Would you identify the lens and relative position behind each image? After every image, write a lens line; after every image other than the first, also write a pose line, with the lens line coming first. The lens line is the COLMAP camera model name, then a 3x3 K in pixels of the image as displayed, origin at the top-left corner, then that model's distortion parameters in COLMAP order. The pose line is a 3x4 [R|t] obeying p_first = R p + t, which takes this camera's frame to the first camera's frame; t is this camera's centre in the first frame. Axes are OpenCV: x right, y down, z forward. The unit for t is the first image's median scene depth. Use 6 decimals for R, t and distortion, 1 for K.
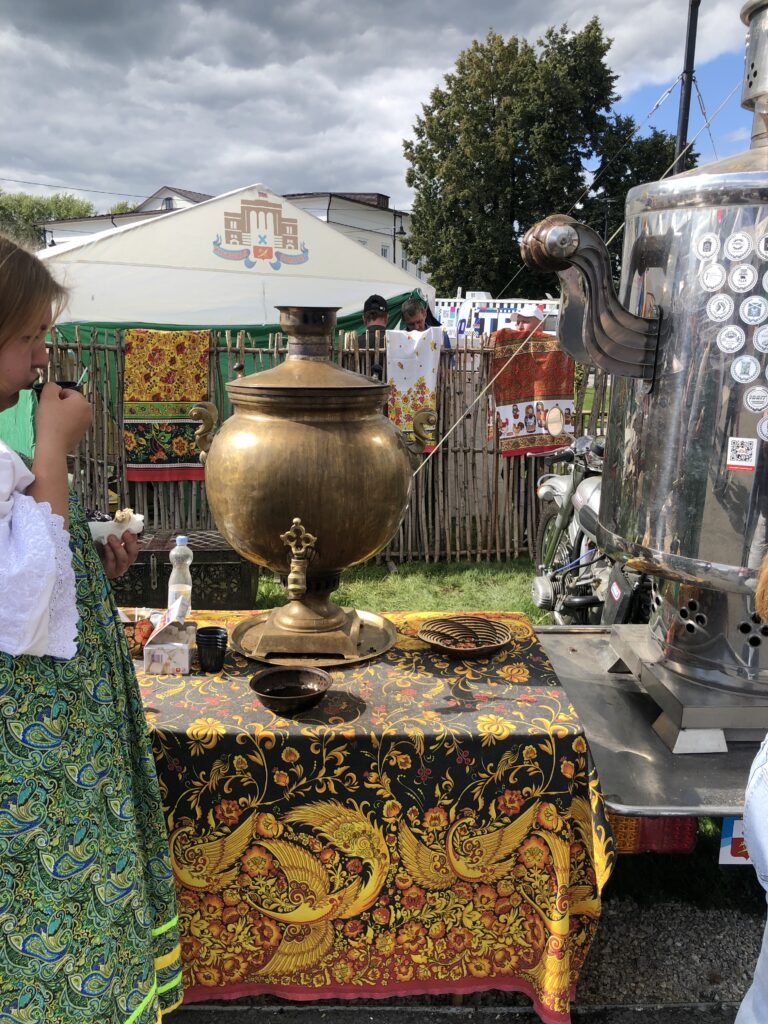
lens RADIAL K [[841.6, 0, 385.0], [0, 841.6, 515.0], [0, 0, 1]] dist [0.017045, -0.006978]
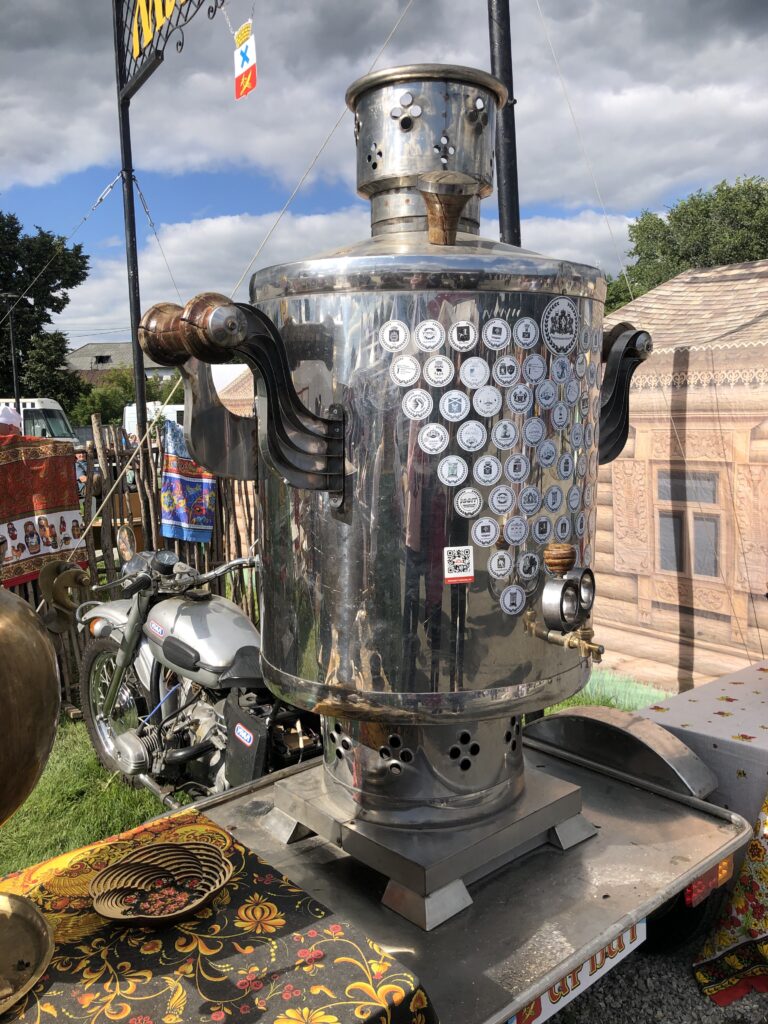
lens RADIAL K [[841.6, 0, 384.6], [0, 841.6, 503.8], [0, 0, 1]] dist [0.017045, -0.006978]
pose [[0.783452, -0.106248, 0.612302, -0.160775], [0.178728, 0.982172, -0.058257, -0.092325], [-0.595197, 0.155078, 0.788474, 0.324522]]
